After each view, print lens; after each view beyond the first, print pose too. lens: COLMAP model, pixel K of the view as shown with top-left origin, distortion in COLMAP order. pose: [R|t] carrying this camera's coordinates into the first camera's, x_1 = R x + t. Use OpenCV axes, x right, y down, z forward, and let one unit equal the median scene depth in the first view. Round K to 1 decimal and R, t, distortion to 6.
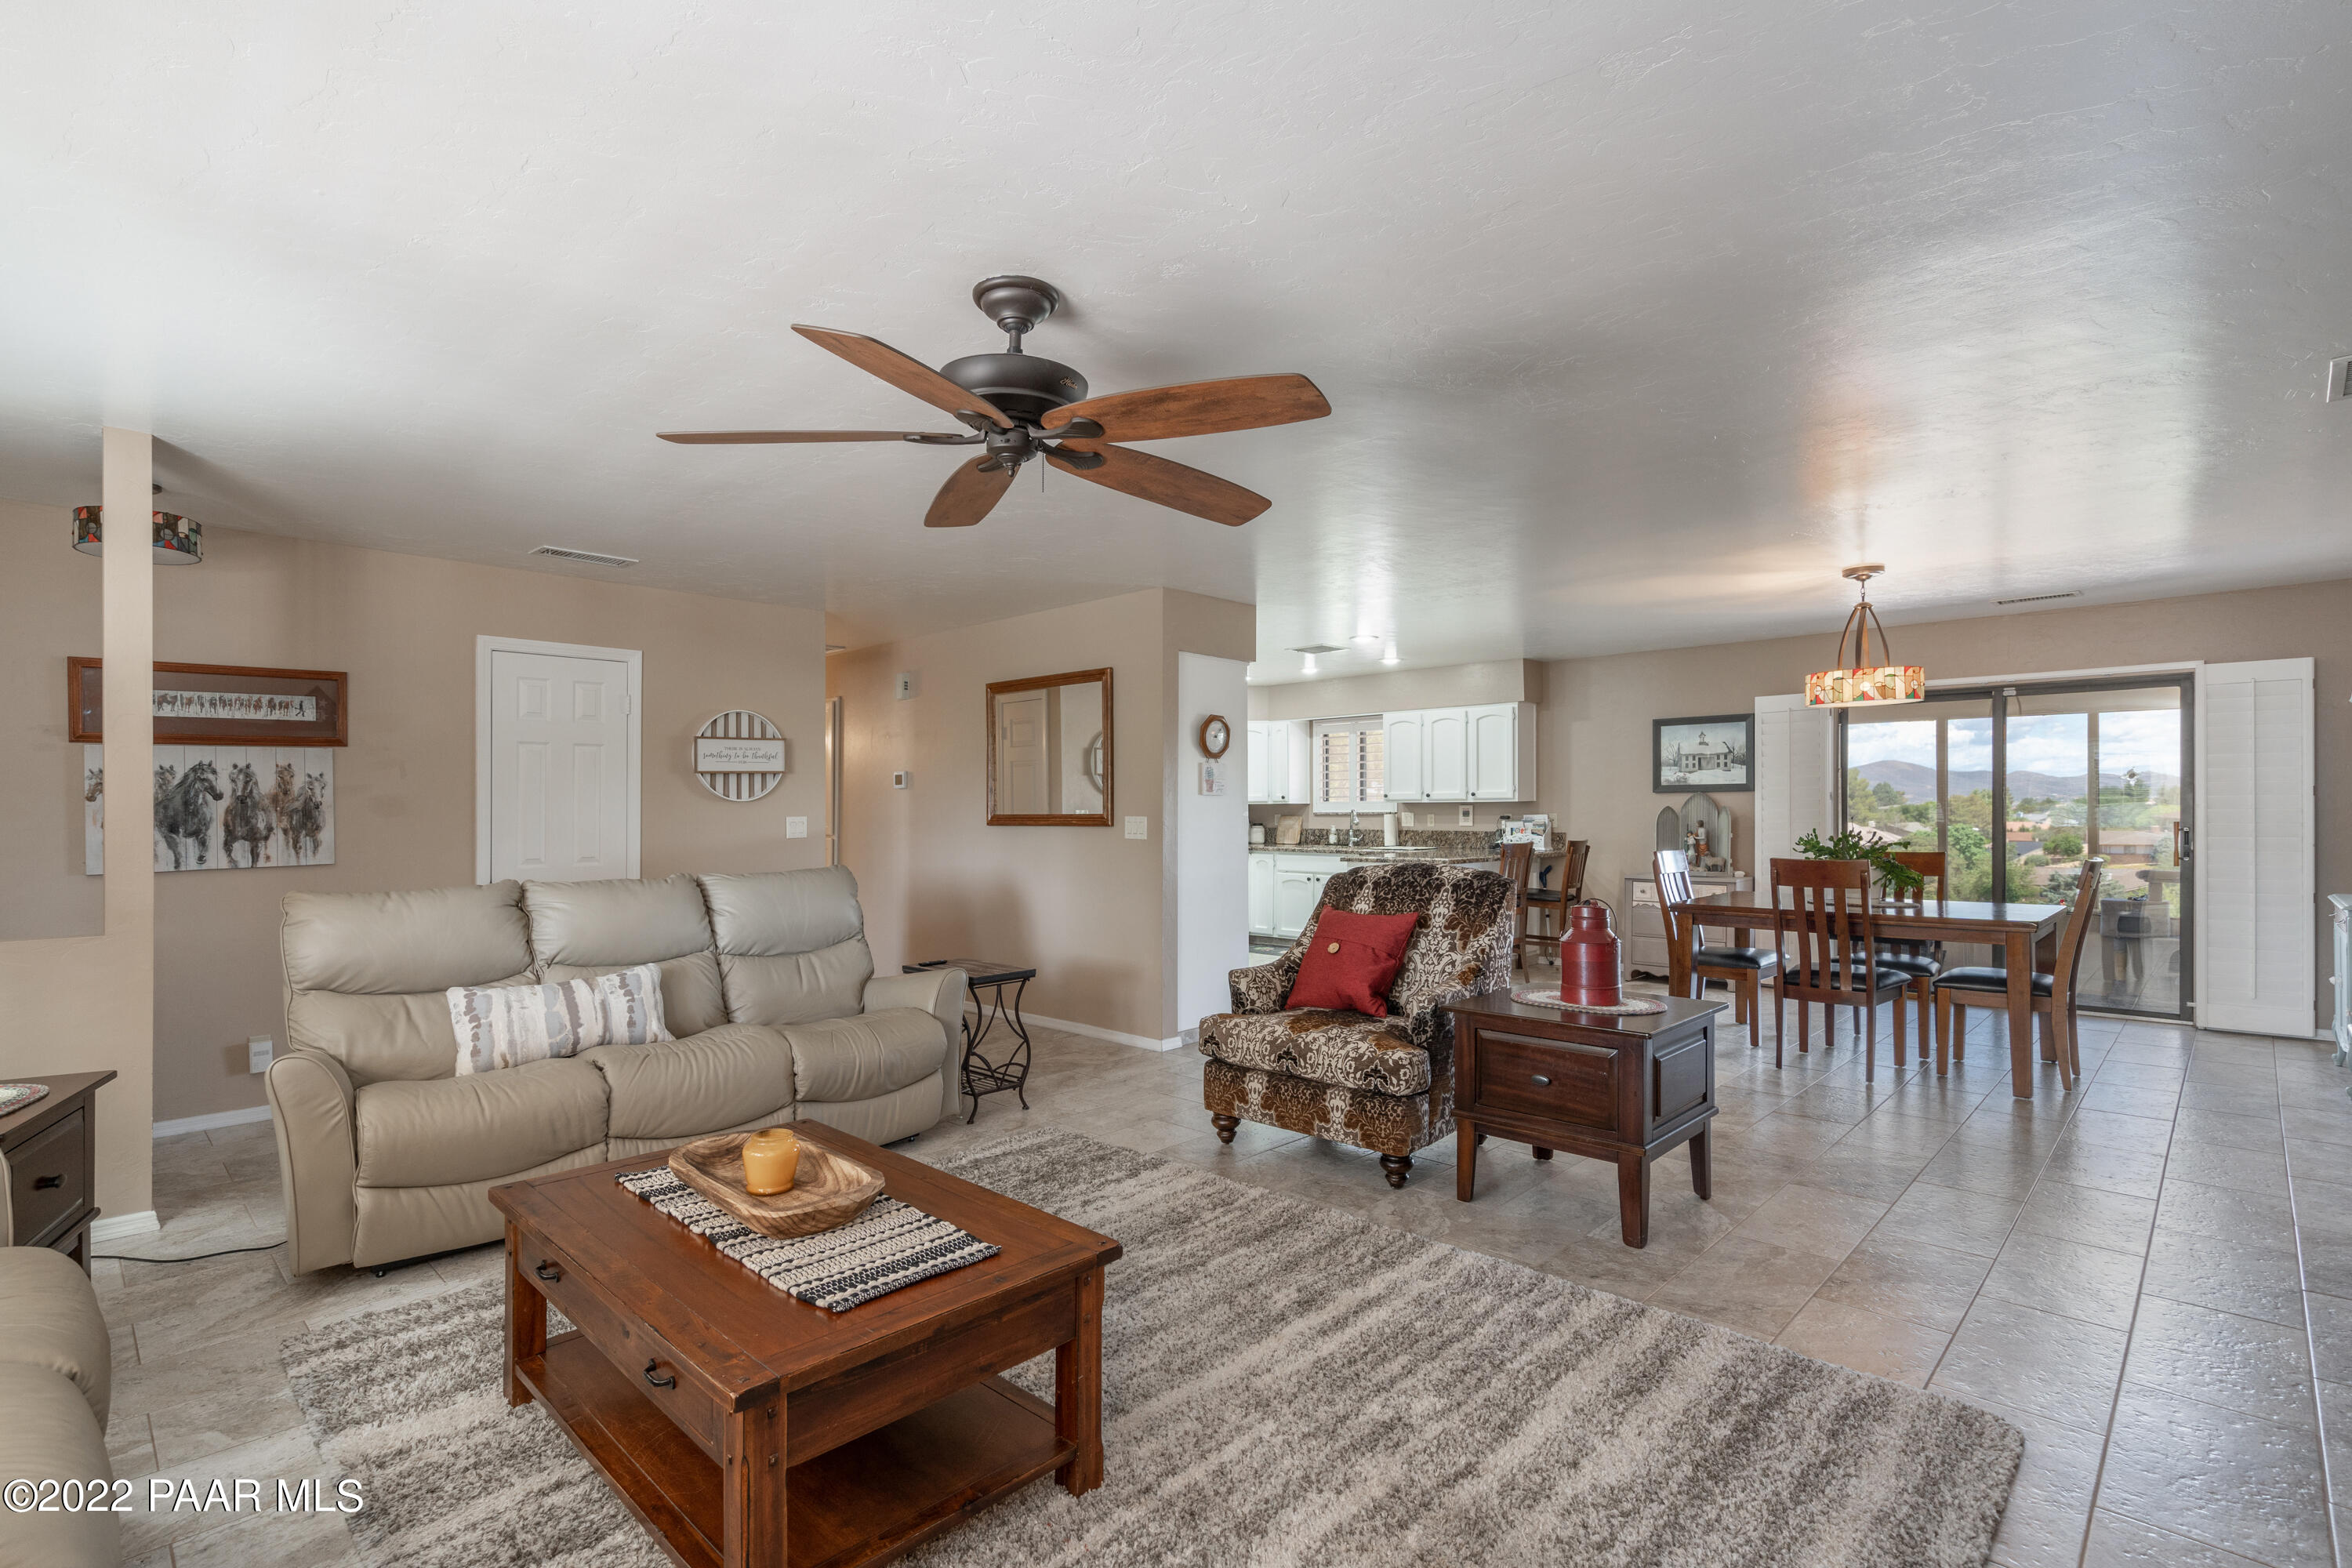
lens RADIAL K [[1074.6, 0, 1186.4], [0, 1074.6, 806.6], [0, 0, 1]] dist [-0.005069, 0.002951]
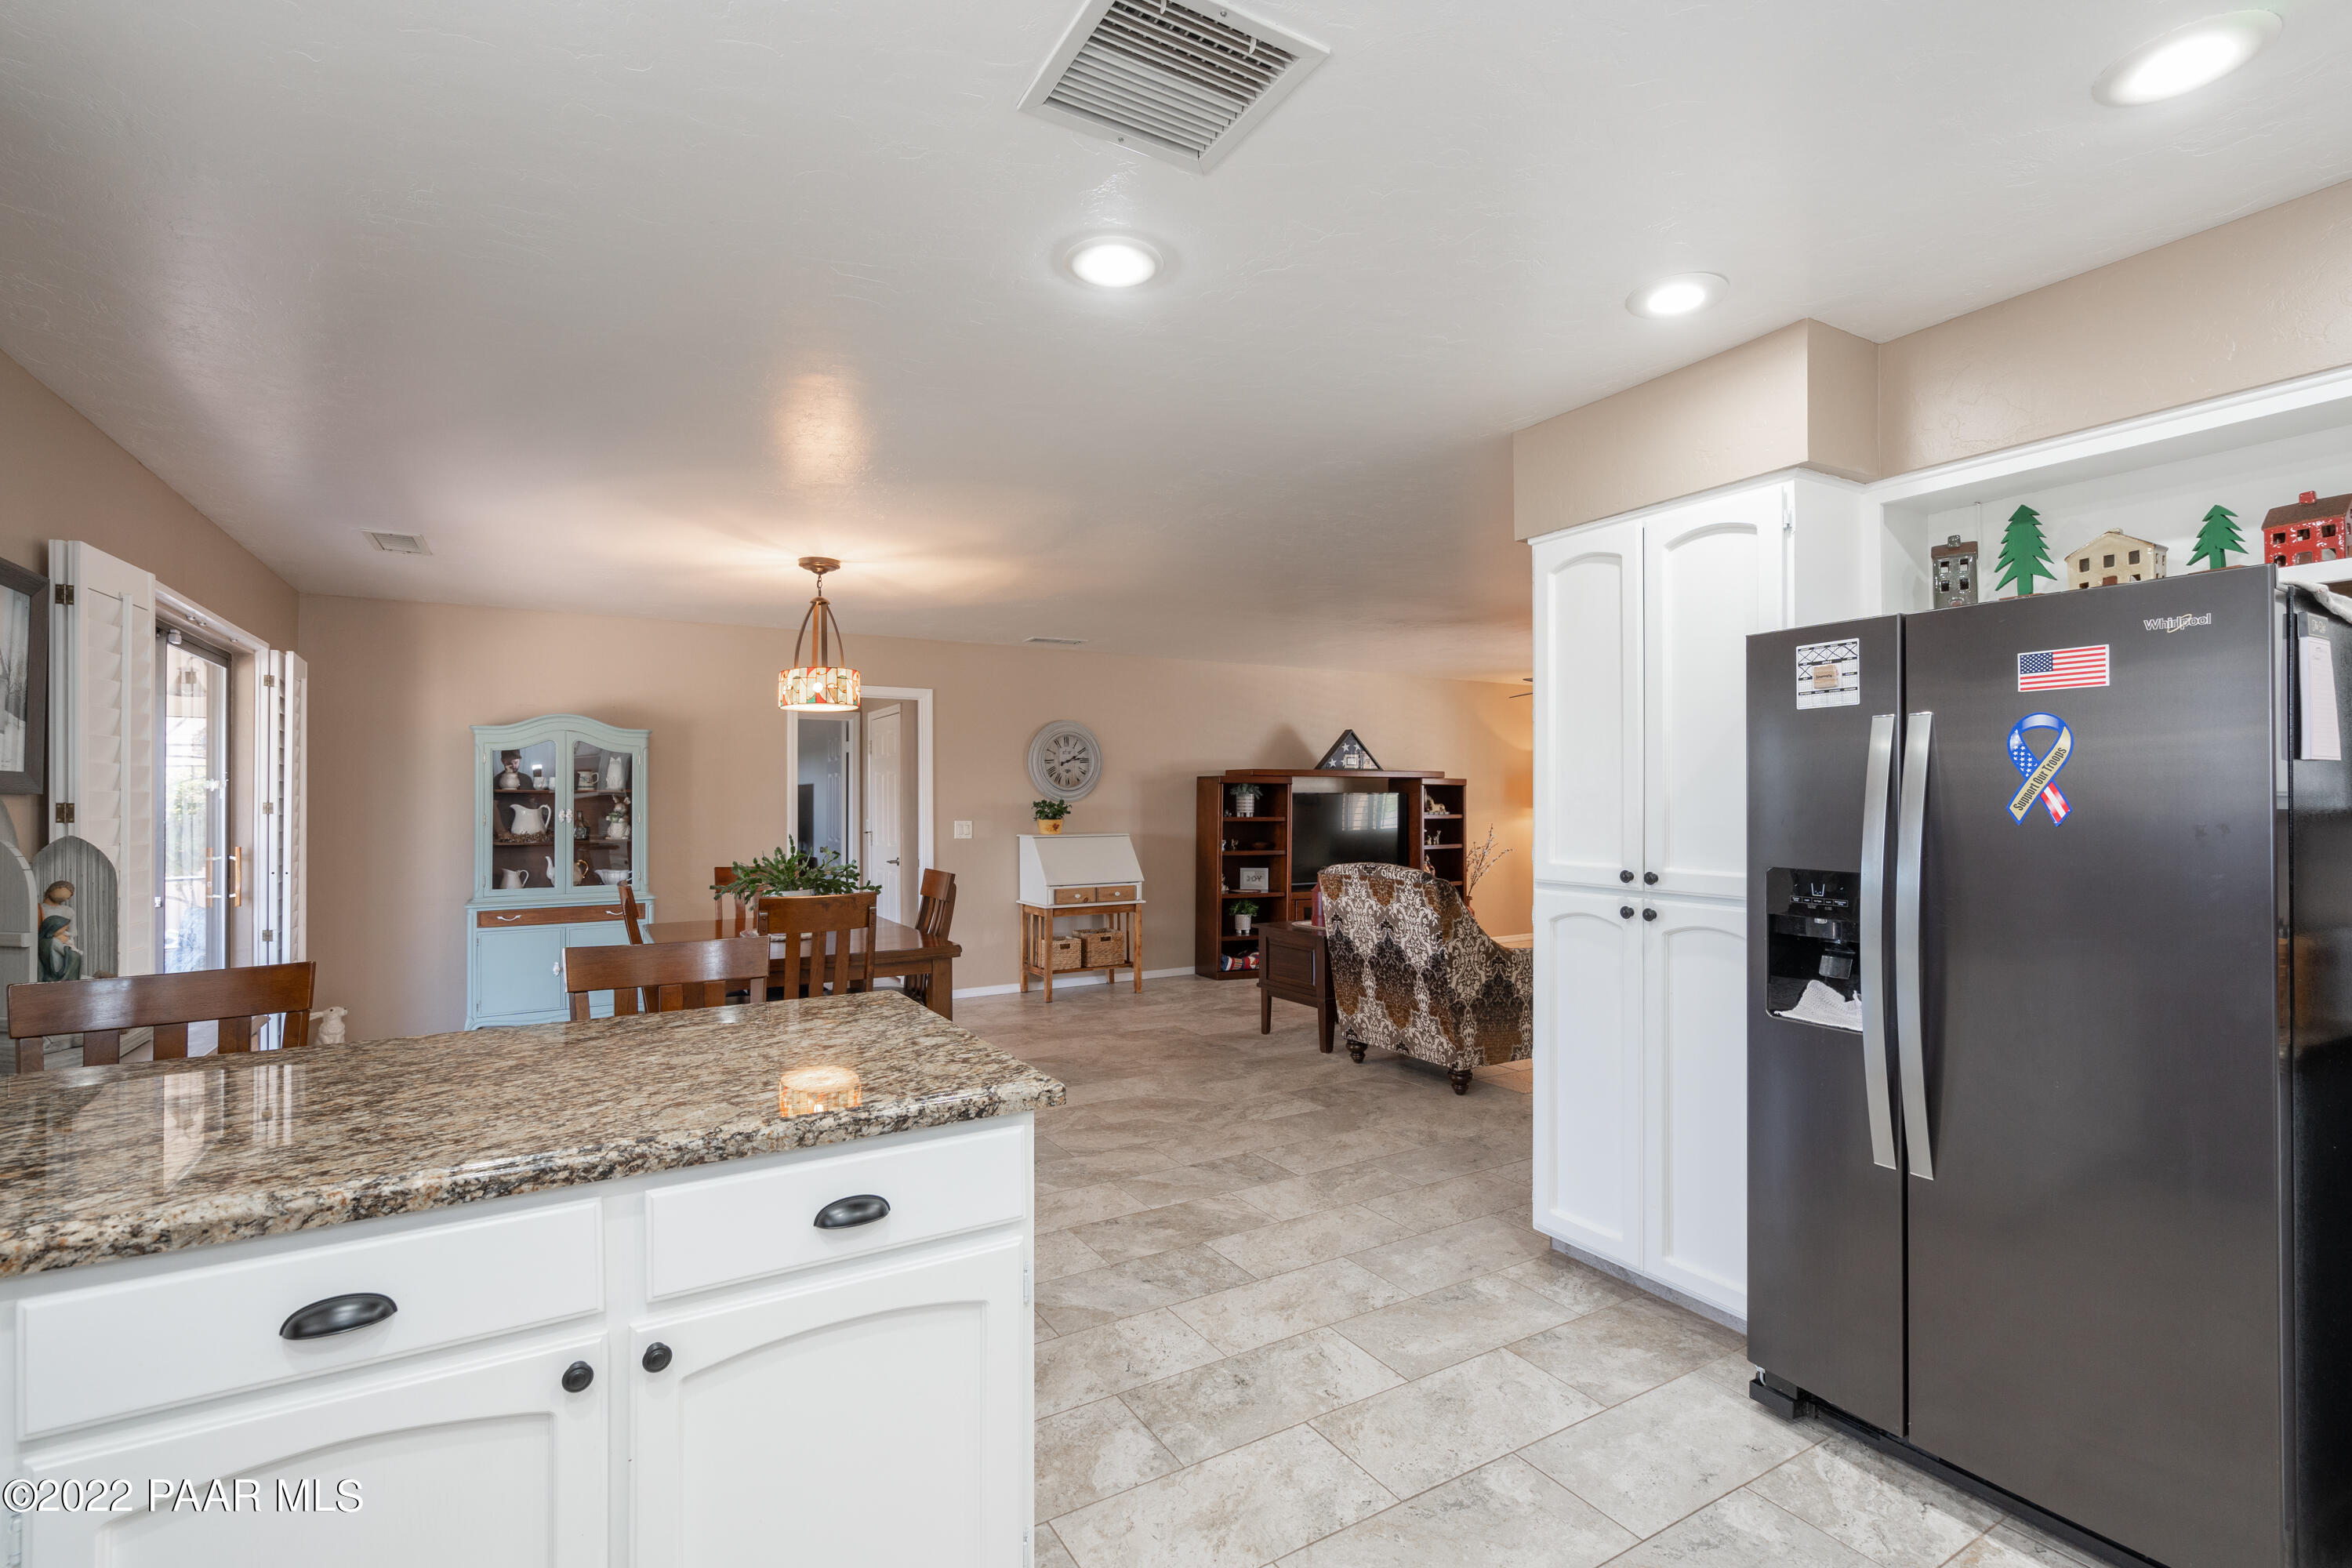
lens RADIAL K [[1074.6, 0, 1164.5], [0, 1074.6, 800.6], [0, 0, 1]] dist [-0.005069, 0.002951]
pose [[-0.960974, 0.012440, 0.276360, 0.067176], [0.010889, 0.999915, -0.007145, -0.006182], [-0.276426, -0.003857, -0.961028, 1.215747]]
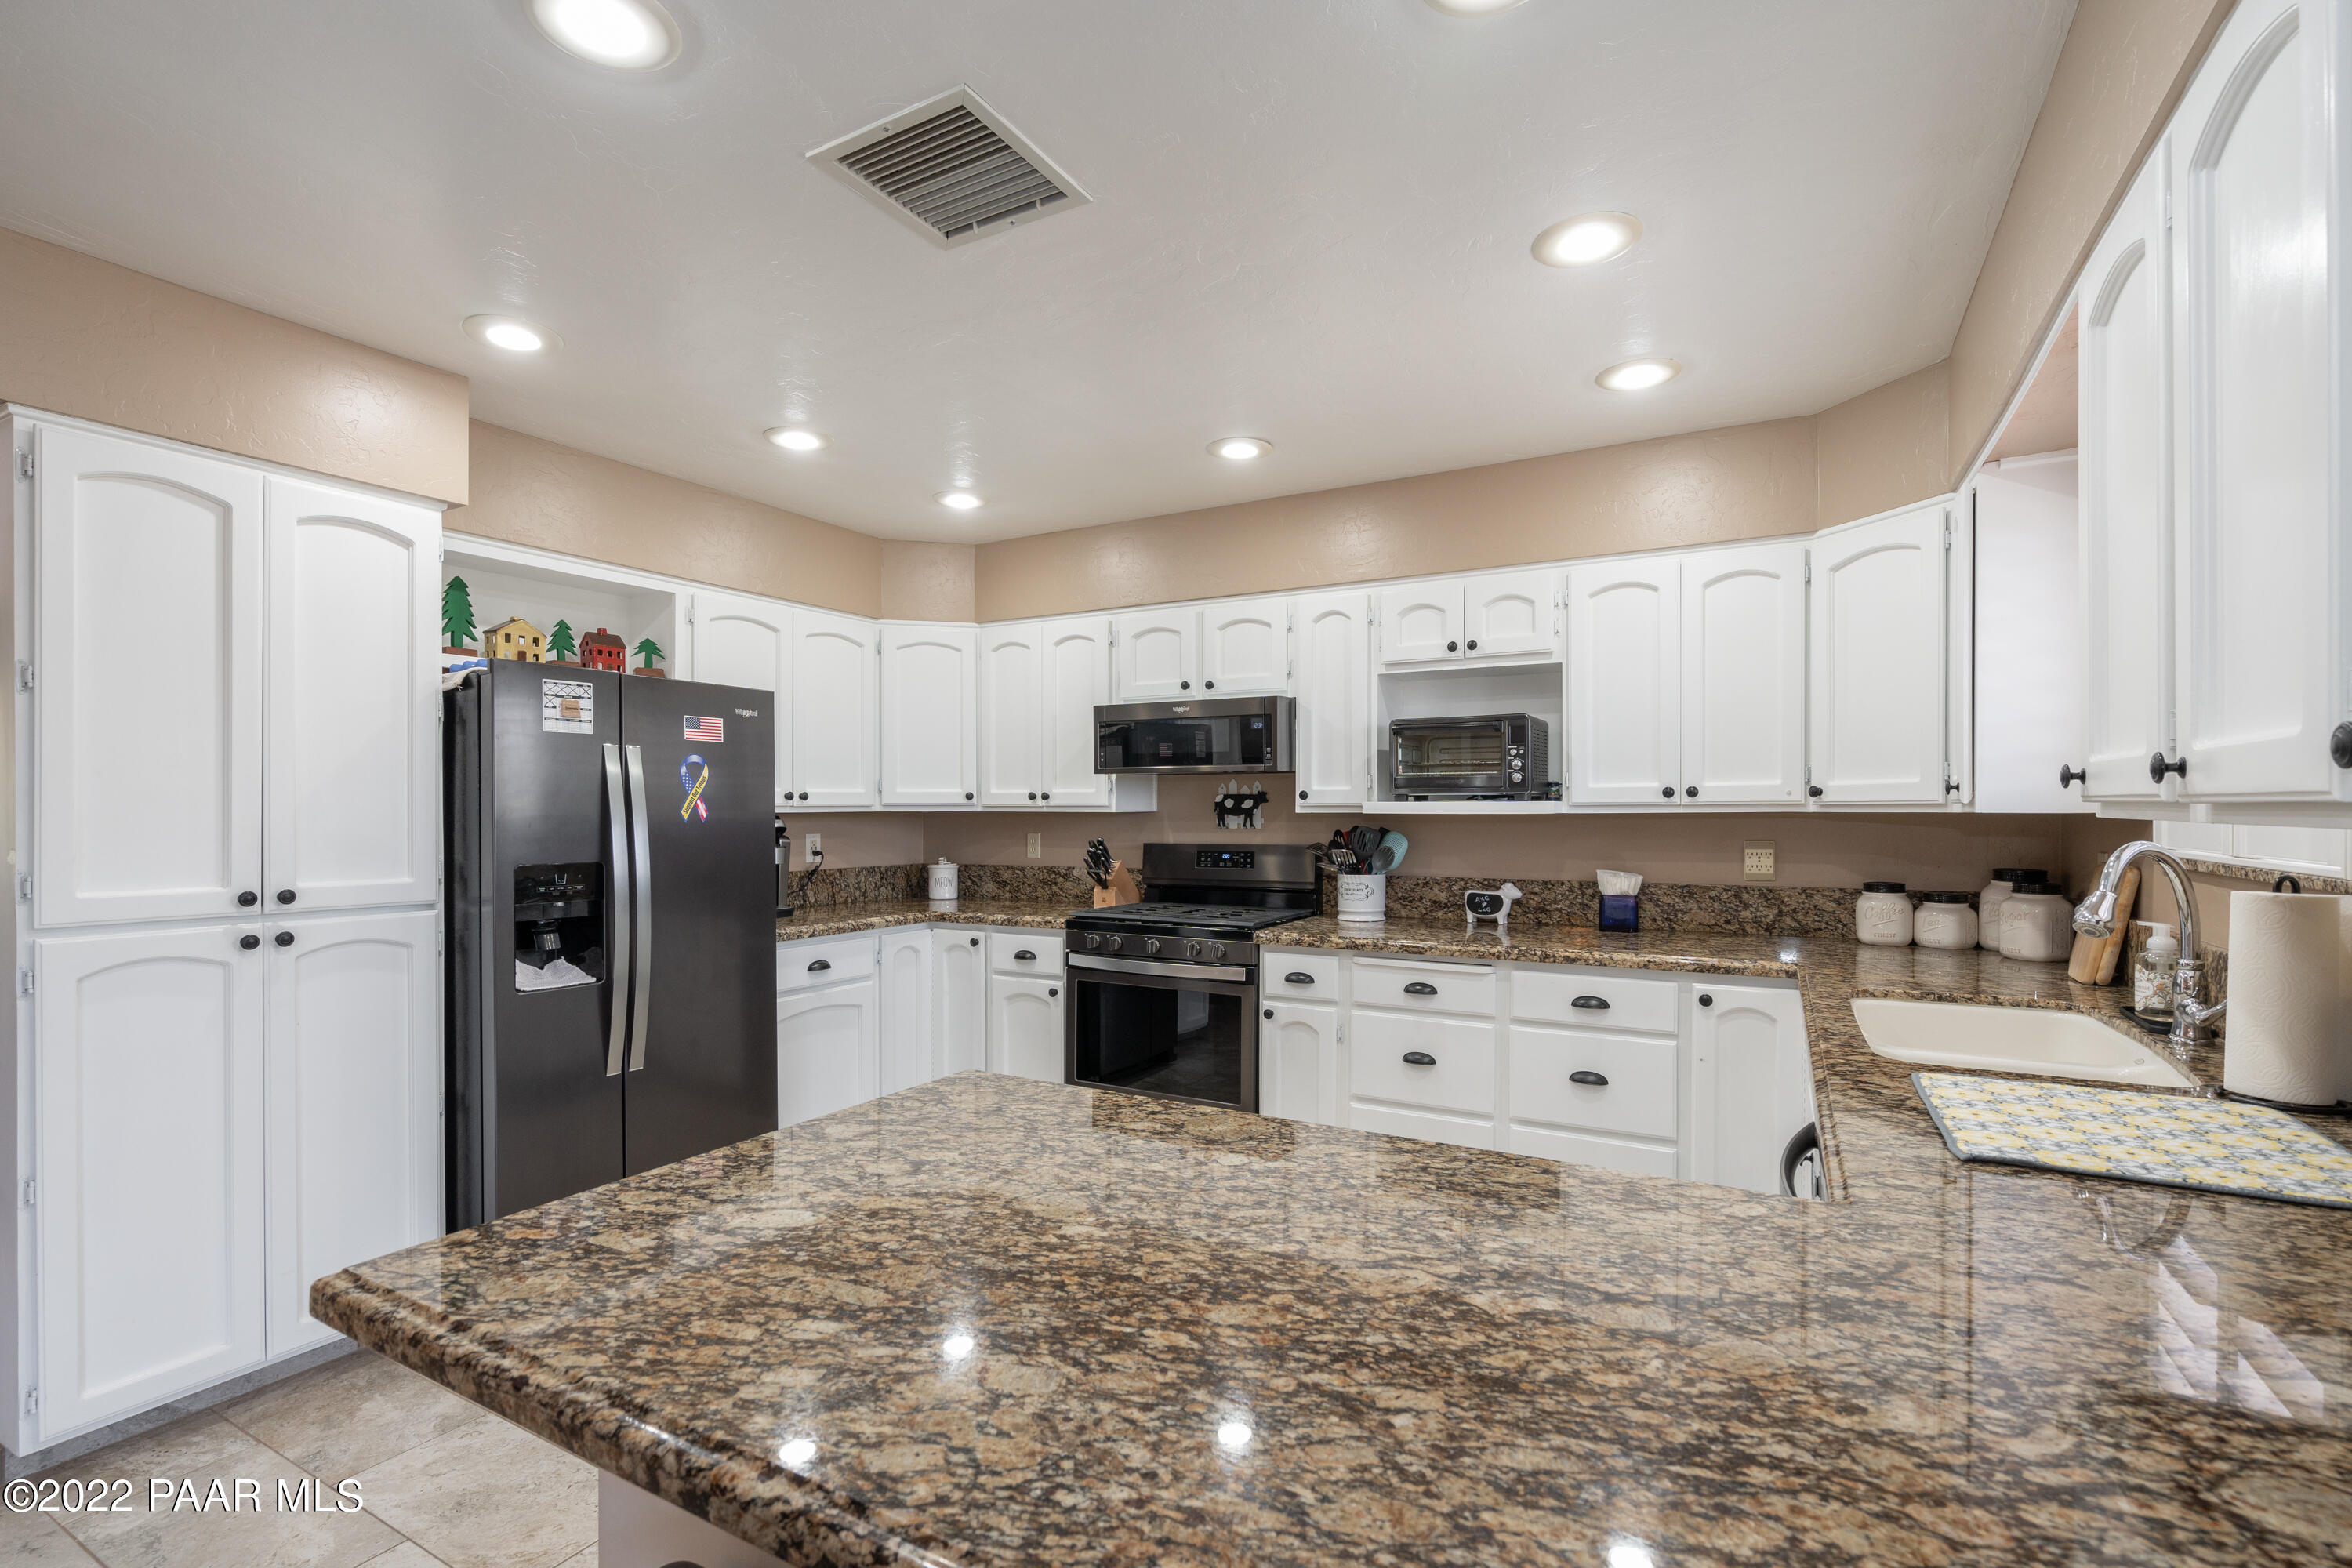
lens RADIAL K [[1074.6, 0, 1198.5], [0, 1074.6, 815.1], [0, 0, 1]] dist [-0.005069, 0.002951]
pose [[0.256740, 0.013674, -0.966384, 0.374326], [0.002838, 0.999885, 0.014902, -0.008517], [0.966476, -0.006569, 0.256671, 1.004700]]
